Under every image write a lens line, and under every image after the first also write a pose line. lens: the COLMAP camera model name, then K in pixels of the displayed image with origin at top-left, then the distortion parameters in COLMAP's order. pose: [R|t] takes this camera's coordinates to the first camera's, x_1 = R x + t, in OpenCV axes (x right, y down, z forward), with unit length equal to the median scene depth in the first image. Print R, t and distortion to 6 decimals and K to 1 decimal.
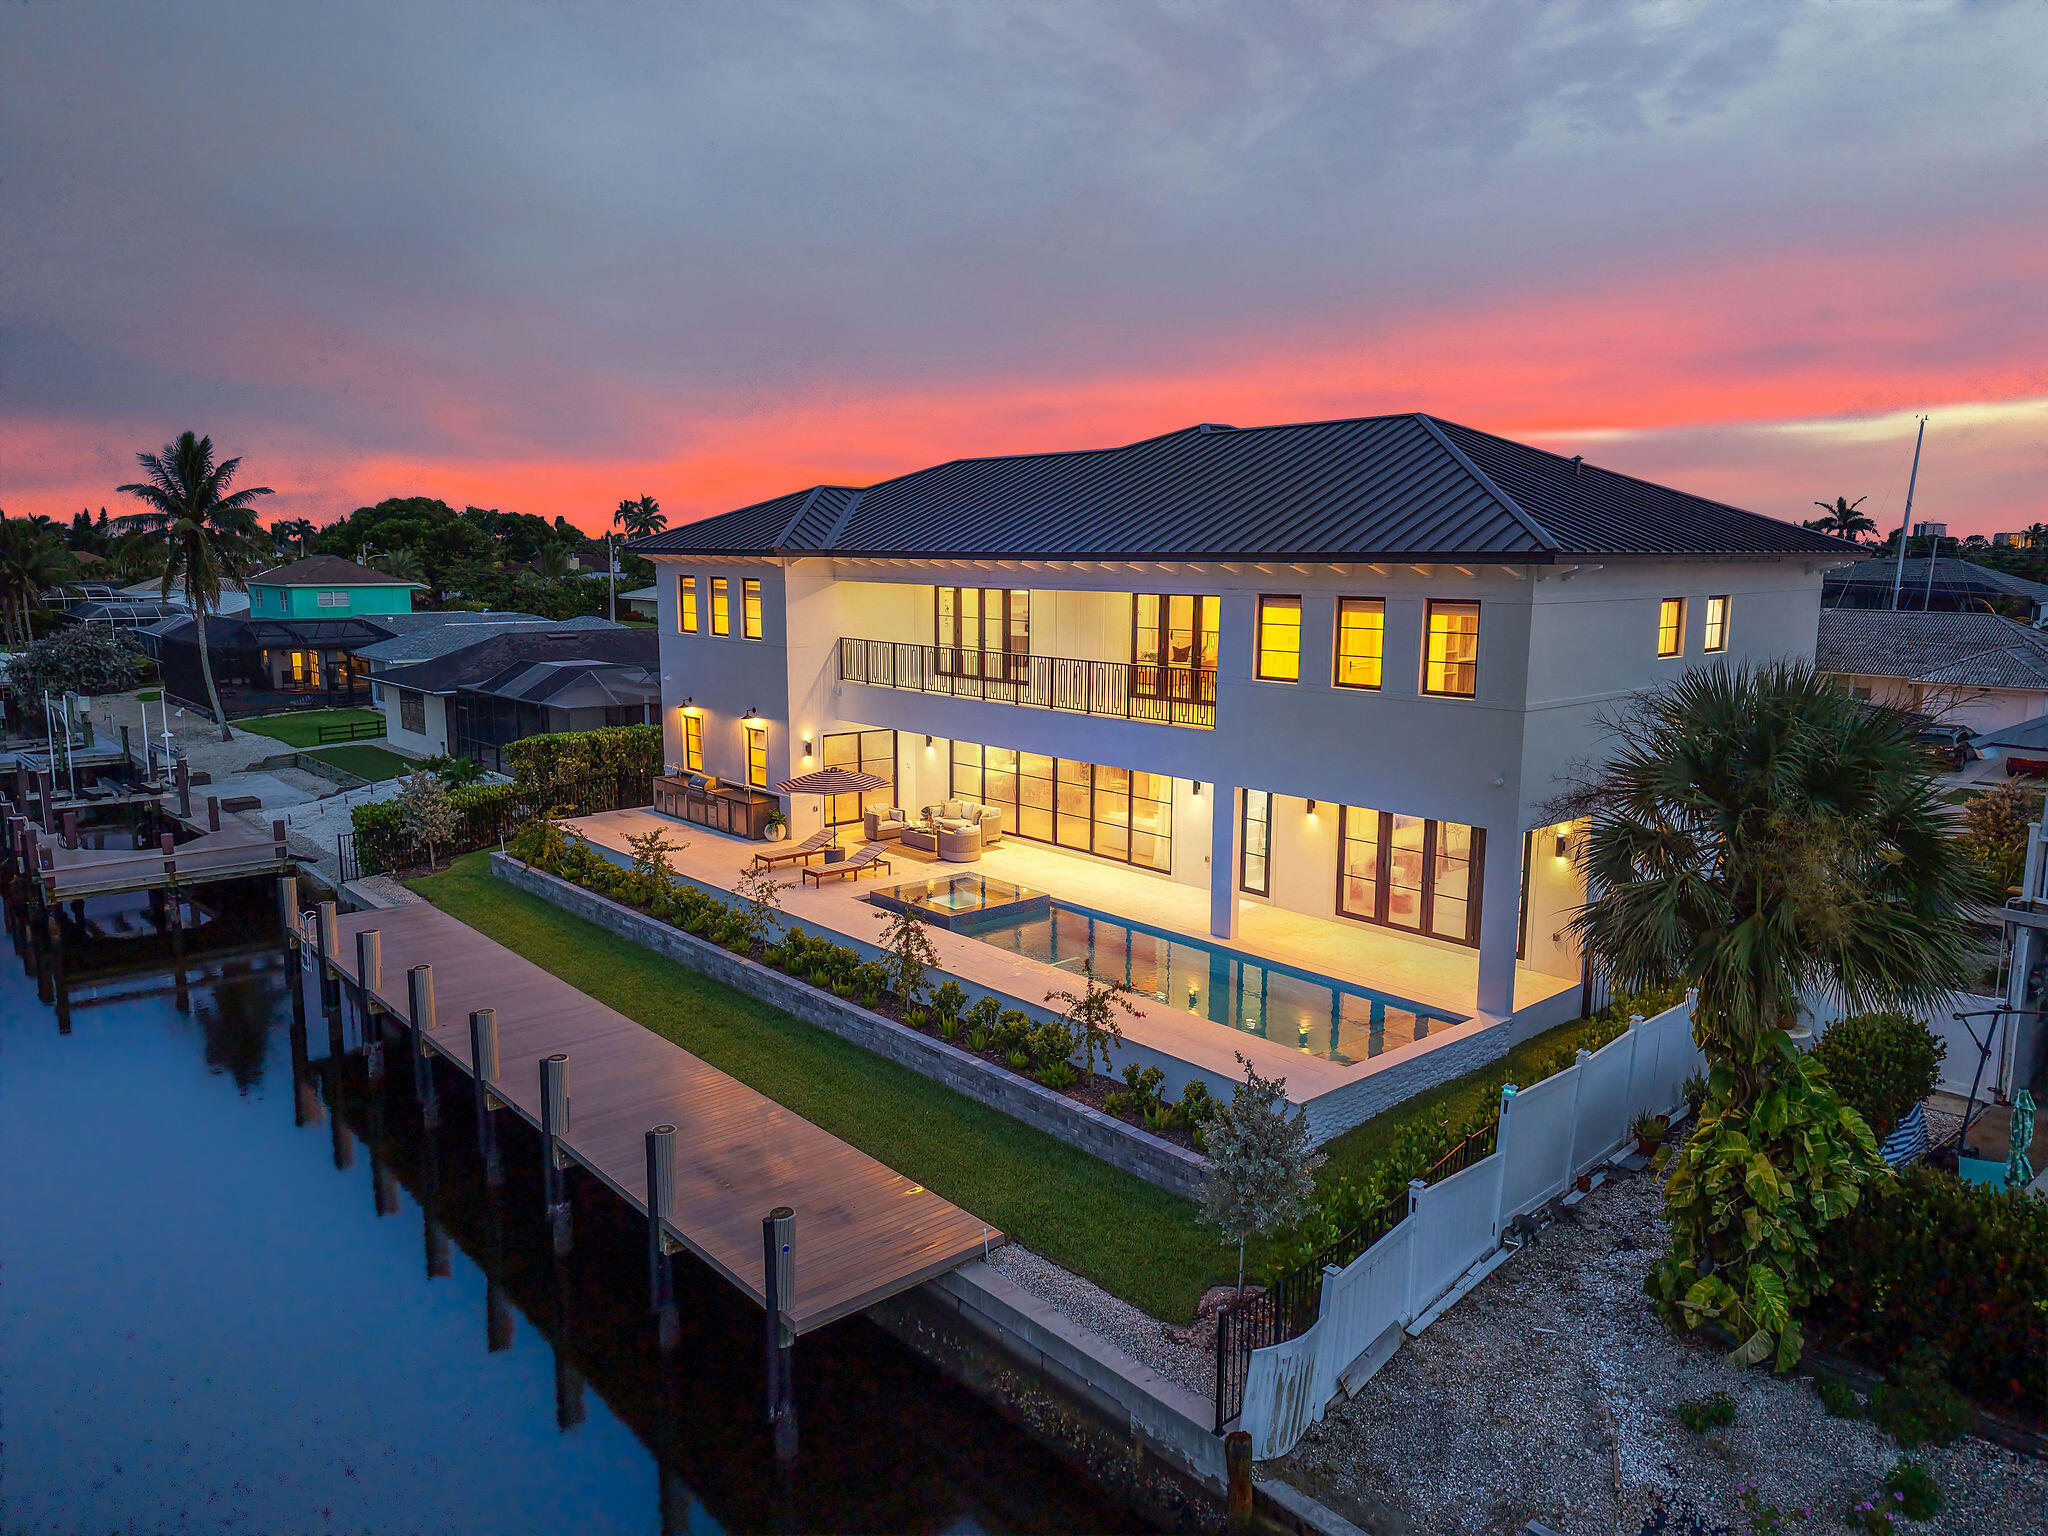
lens RADIAL K [[1422.9, 0, 1028.4], [0, 1422.9, 763.2], [0, 0, 1]] dist [-0.000579, 0.000009]
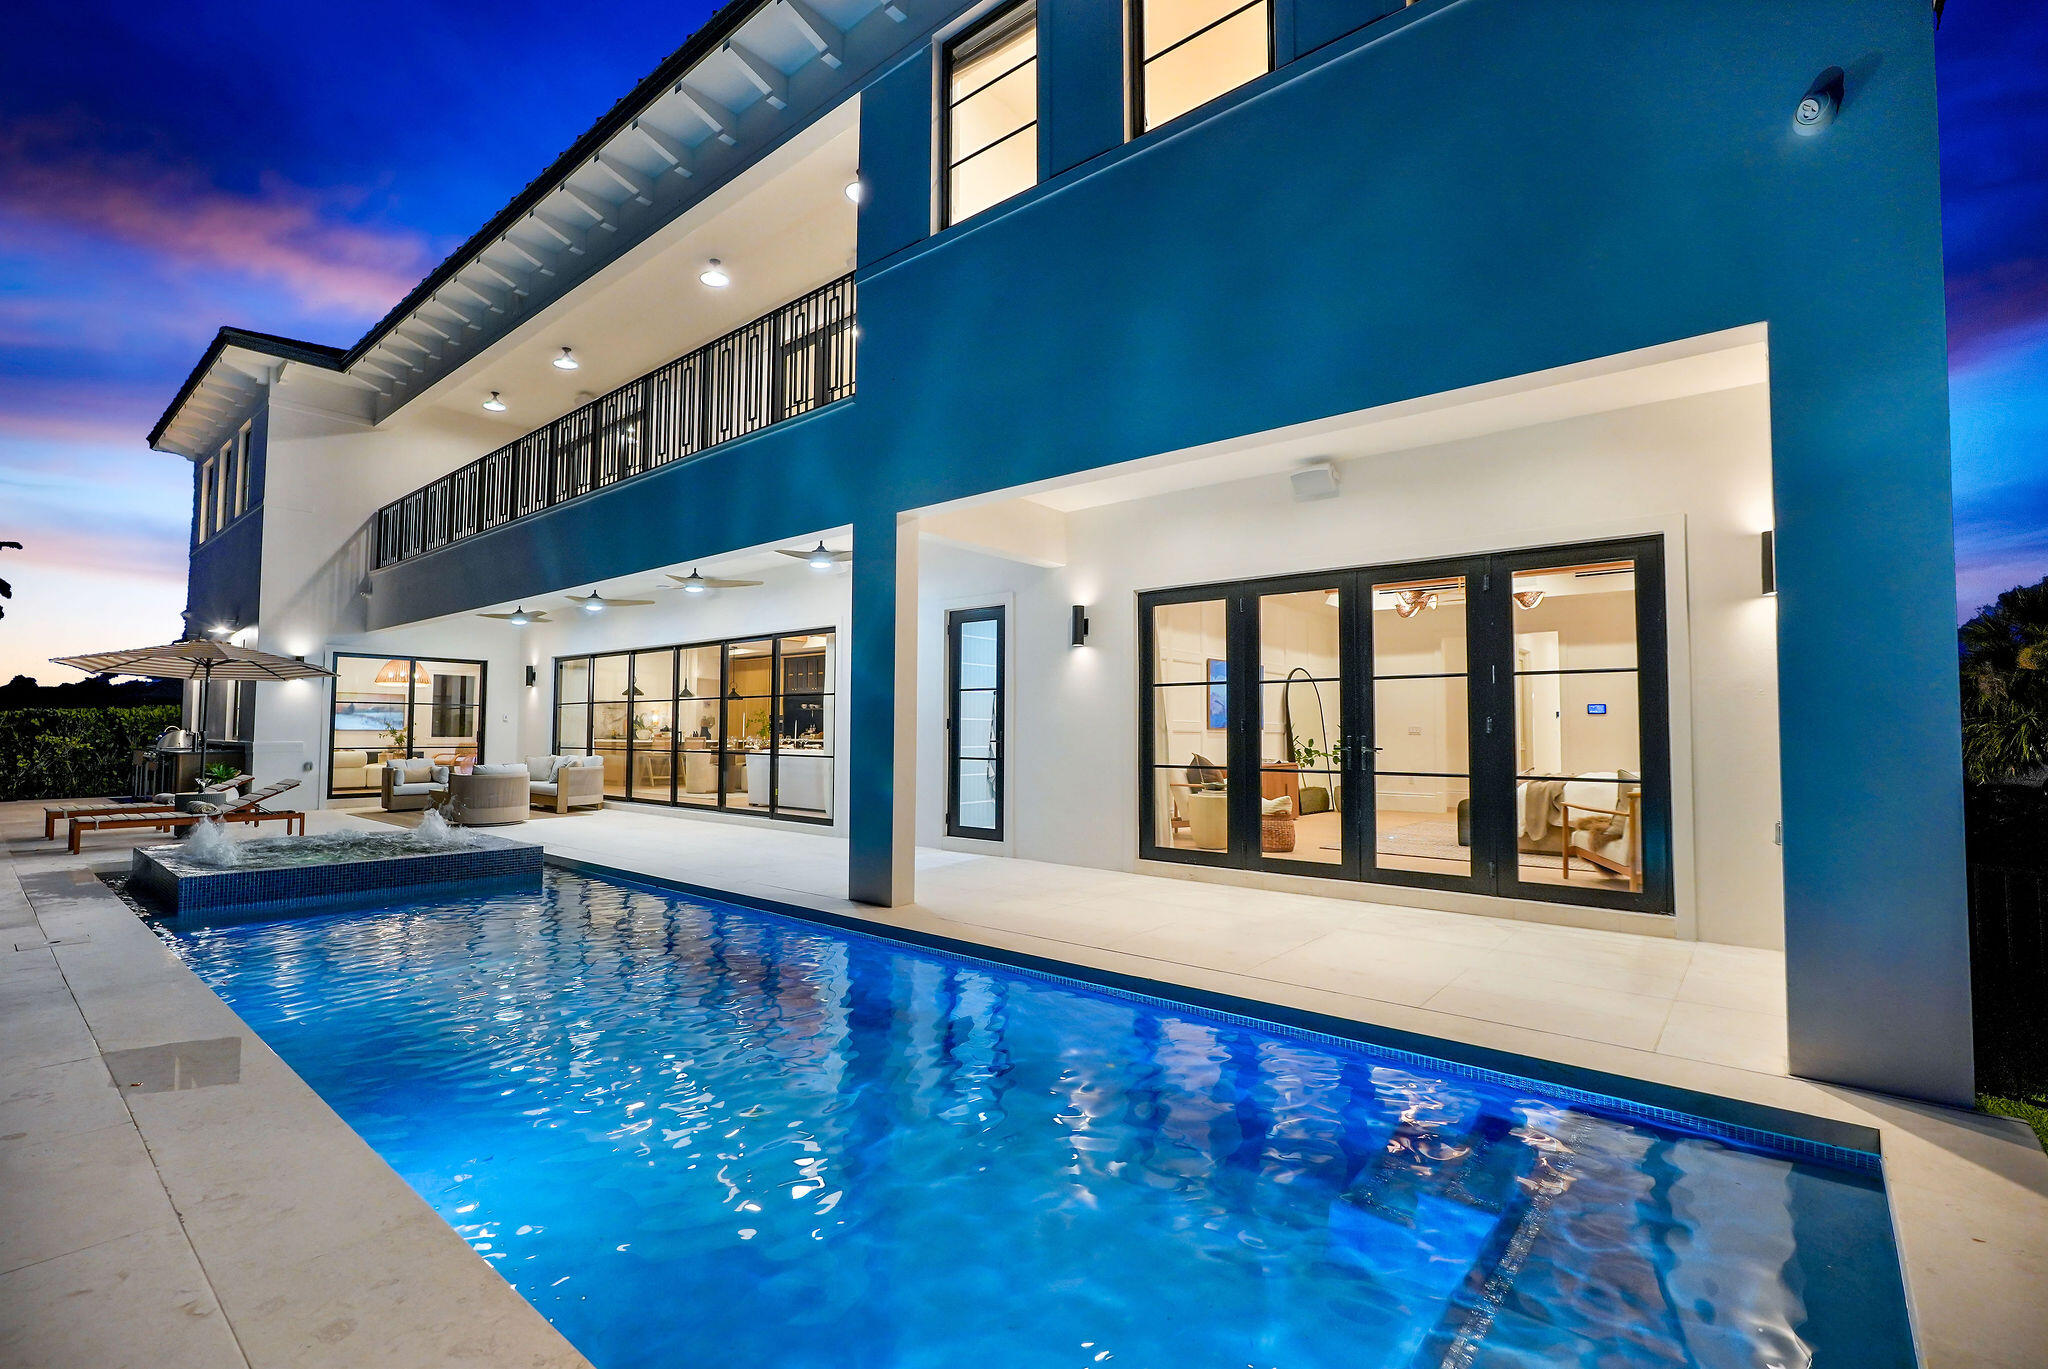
lens RADIAL K [[941.8, 0, 1015.0], [0, 941.8, 673.6], [0, 0, 1]] dist [-0.005153, 0.000033]
pose [[0.990182, 0.001702, 0.139771, 0.131583], [0.026951, 0.978839, -0.202847, 0.109492], [-0.137159, 0.204623, 0.969184, 0.693979]]
